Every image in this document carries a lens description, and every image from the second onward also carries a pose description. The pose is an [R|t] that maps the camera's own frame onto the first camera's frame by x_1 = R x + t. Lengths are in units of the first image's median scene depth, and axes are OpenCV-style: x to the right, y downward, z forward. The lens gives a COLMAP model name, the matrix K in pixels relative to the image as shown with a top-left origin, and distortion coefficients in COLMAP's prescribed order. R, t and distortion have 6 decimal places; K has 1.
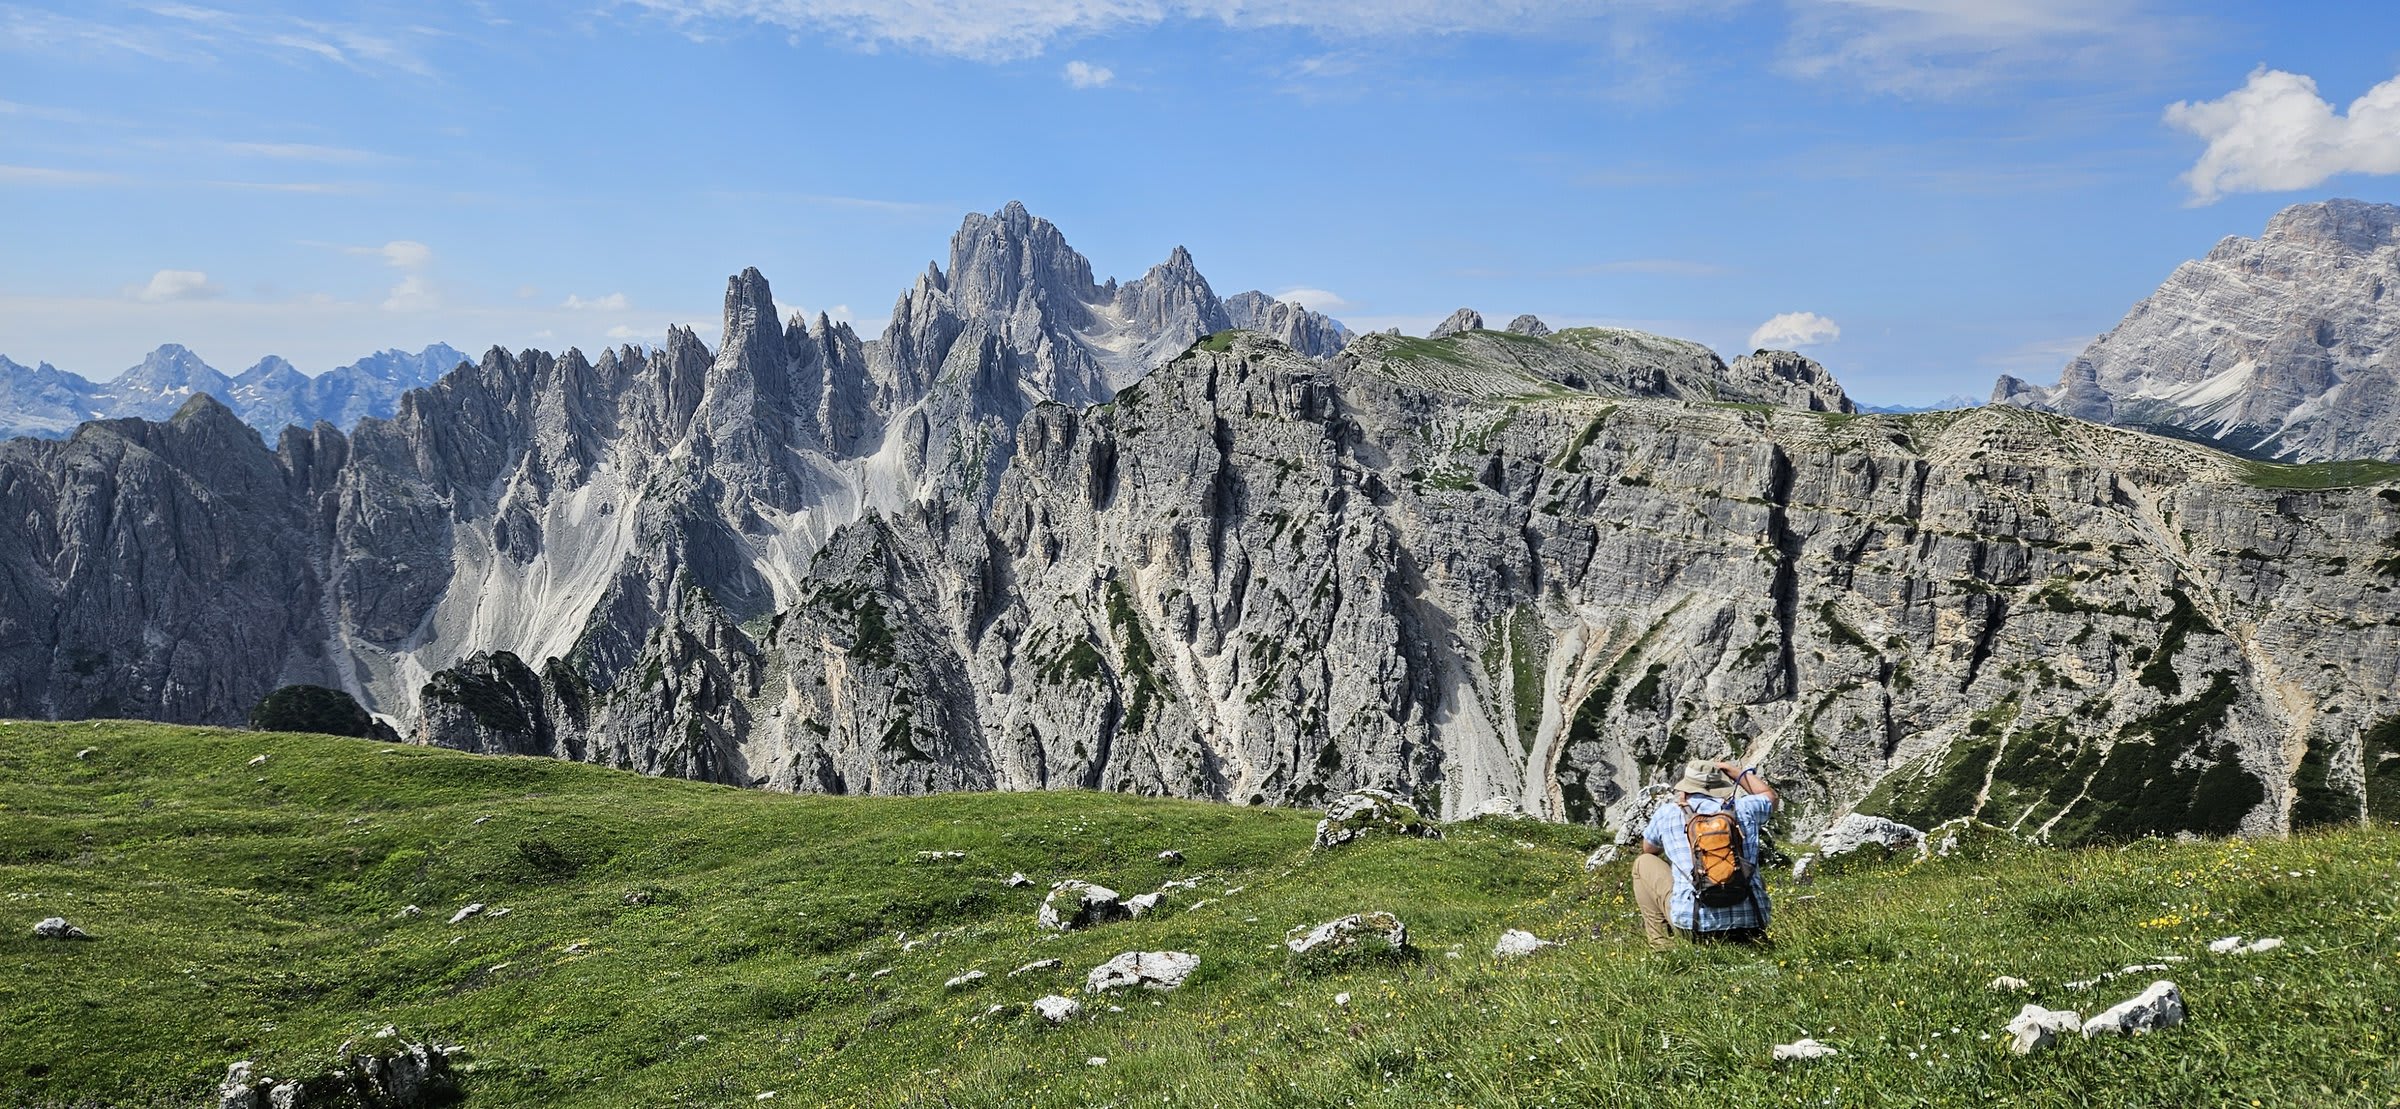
lens RADIAL K [[1582.5, 0, 1197.5], [0, 1582.5, 580.3], [0, 0, 1]] dist [0.080252, -0.065247]
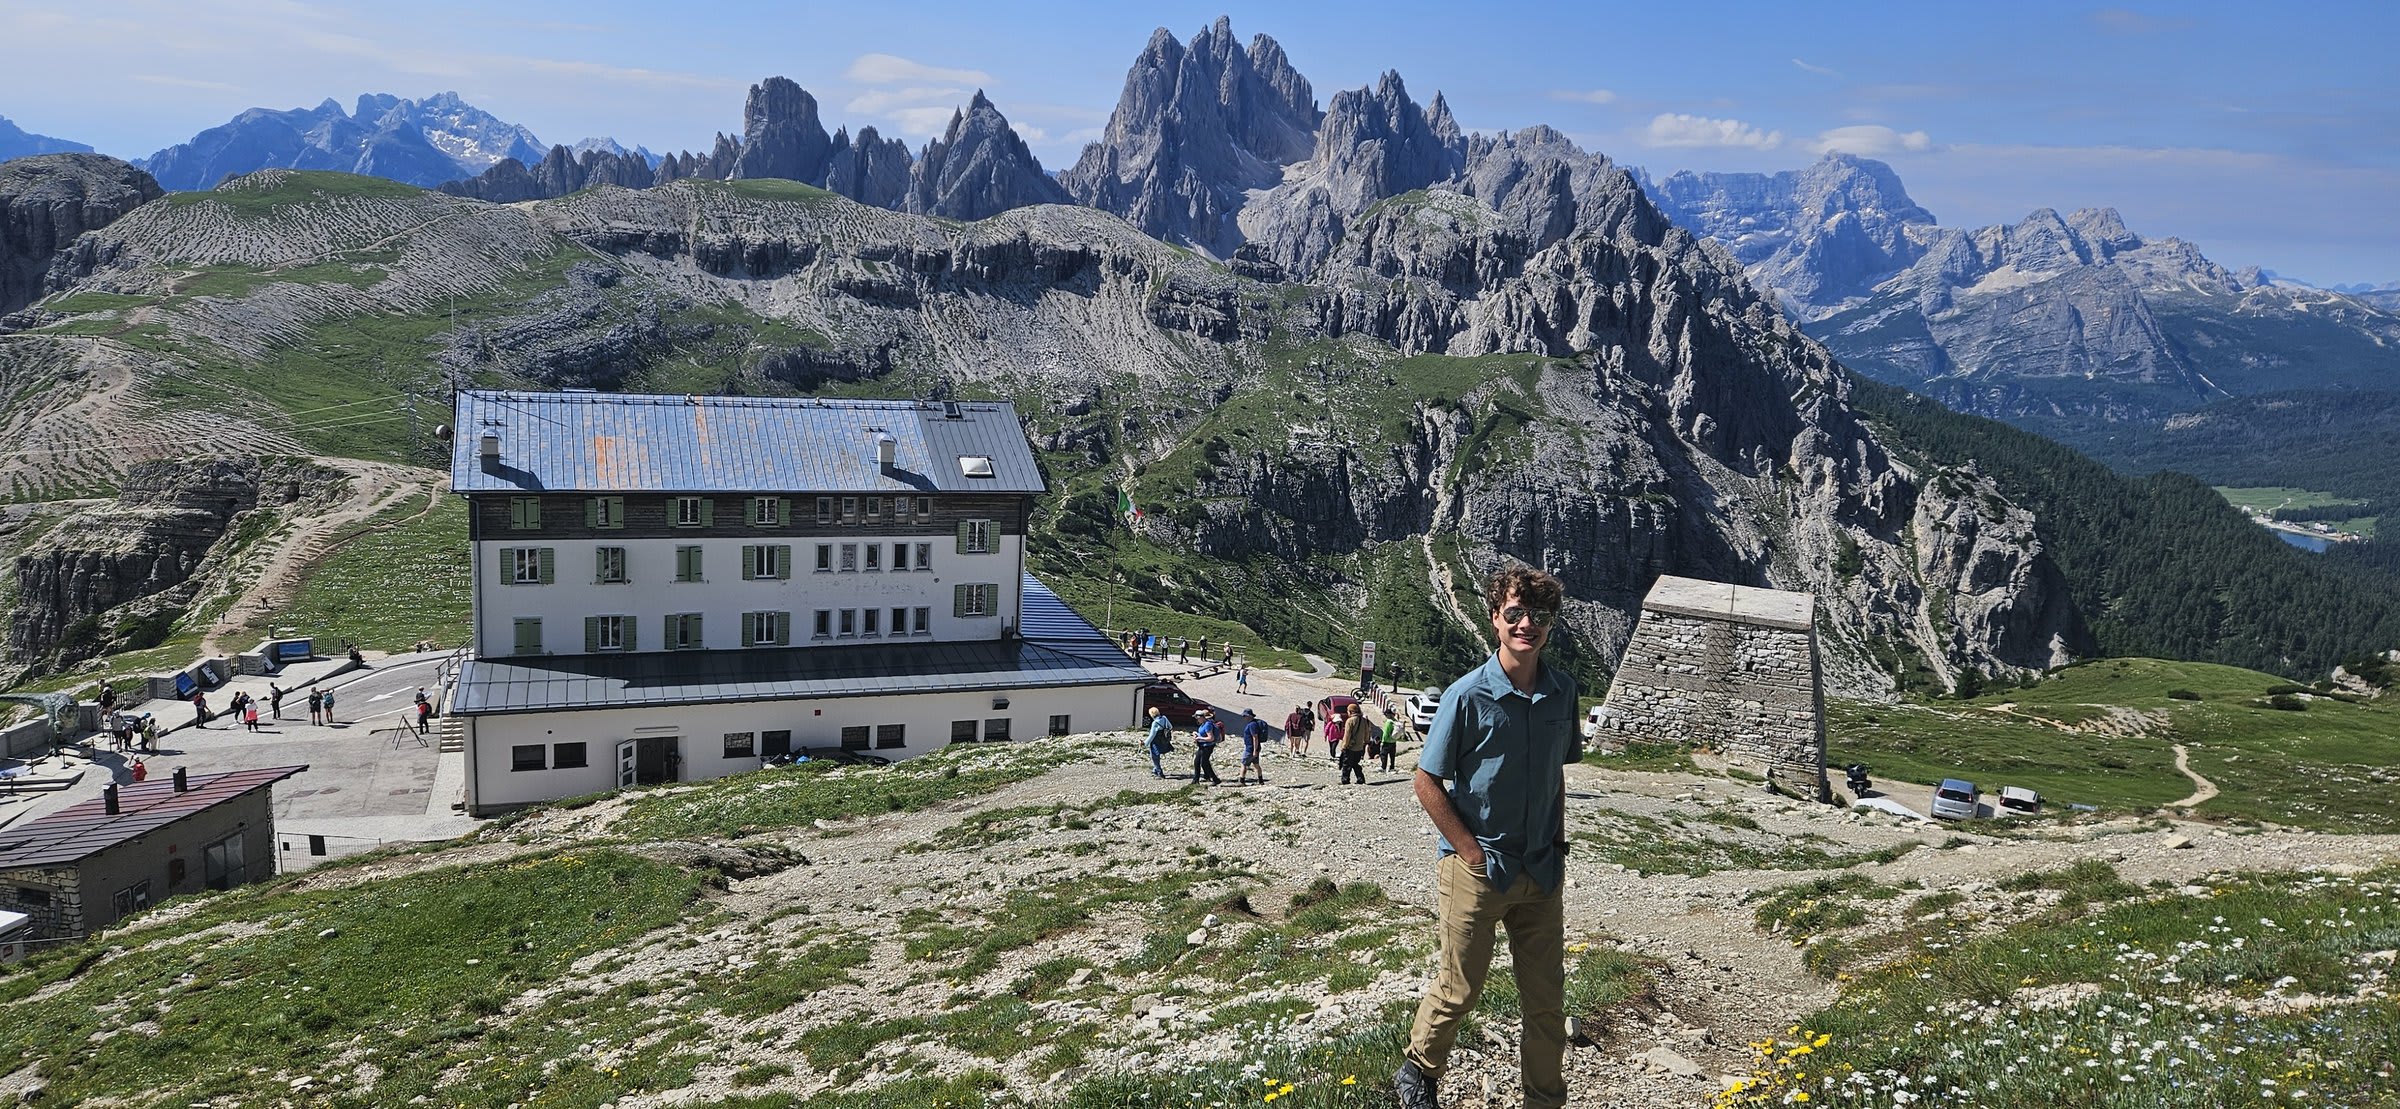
lens RADIAL K [[1582.5, 0, 1196.3], [0, 1582.5, 542.1], [0, 0, 1]] dist [0.080252, -0.065247]
pose [[0.918719, 0.140922, -0.368912, 0.977444], [-0.109487, 0.988436, 0.104916, -0.119107], [0.379431, -0.055997, 0.923524, 0.456661]]
